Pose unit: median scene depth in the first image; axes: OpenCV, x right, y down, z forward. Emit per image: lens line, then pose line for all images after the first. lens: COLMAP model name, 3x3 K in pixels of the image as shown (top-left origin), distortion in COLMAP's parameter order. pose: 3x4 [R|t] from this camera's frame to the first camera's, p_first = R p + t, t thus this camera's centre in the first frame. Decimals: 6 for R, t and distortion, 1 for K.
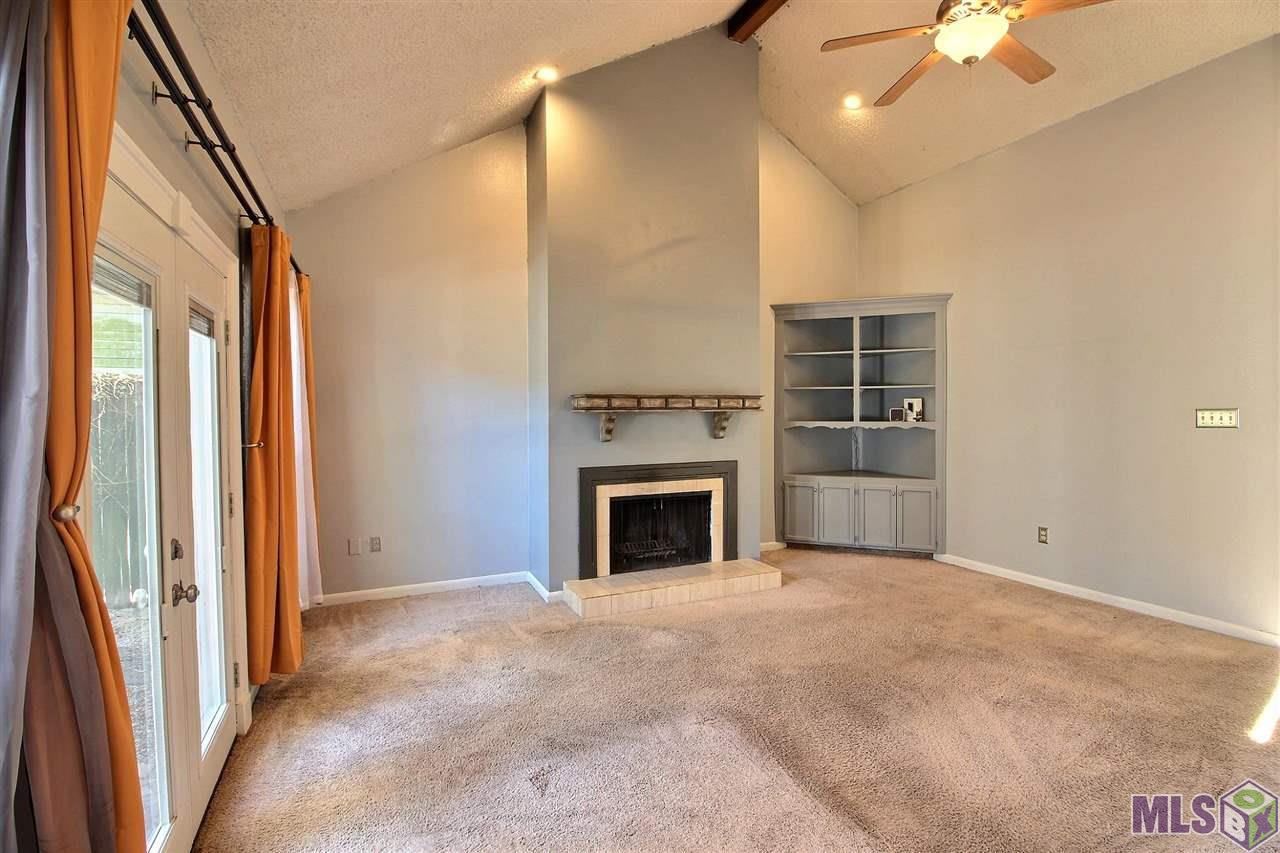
lens RADIAL K [[588.6, 0, 644.8], [0, 588.6, 414.8], [0, 0, 1]] dist [-0.000284, -0.016286]
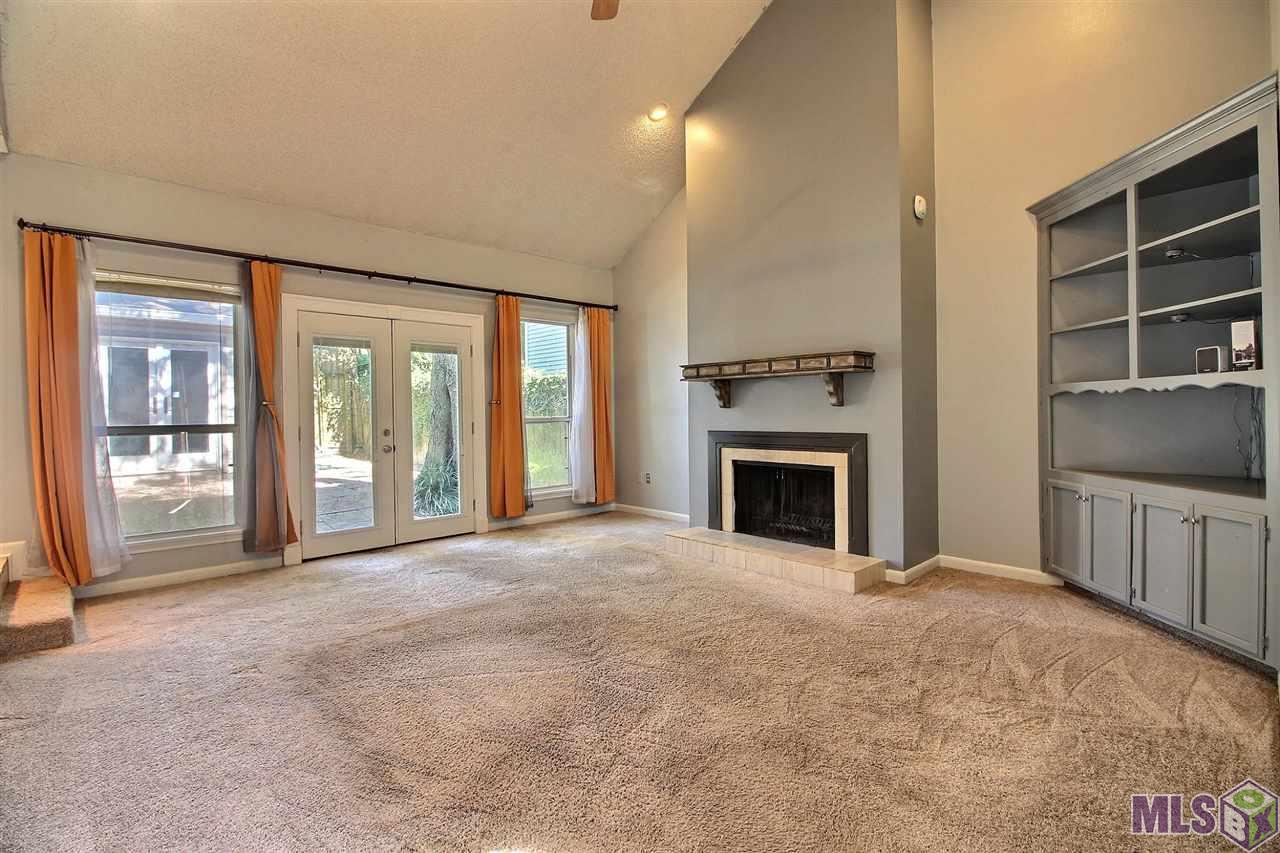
lens RADIAL K [[588.6, 0, 644.8], [0, 588.6, 414.8], [0, 0, 1]] dist [-0.000284, -0.016286]
pose [[0.322185, 0.005810, -0.946659, 0.861368], [0.001341, 0.999977, 0.006594, 0.048283], [0.946676, -0.003394, 0.322170, 0.475924]]
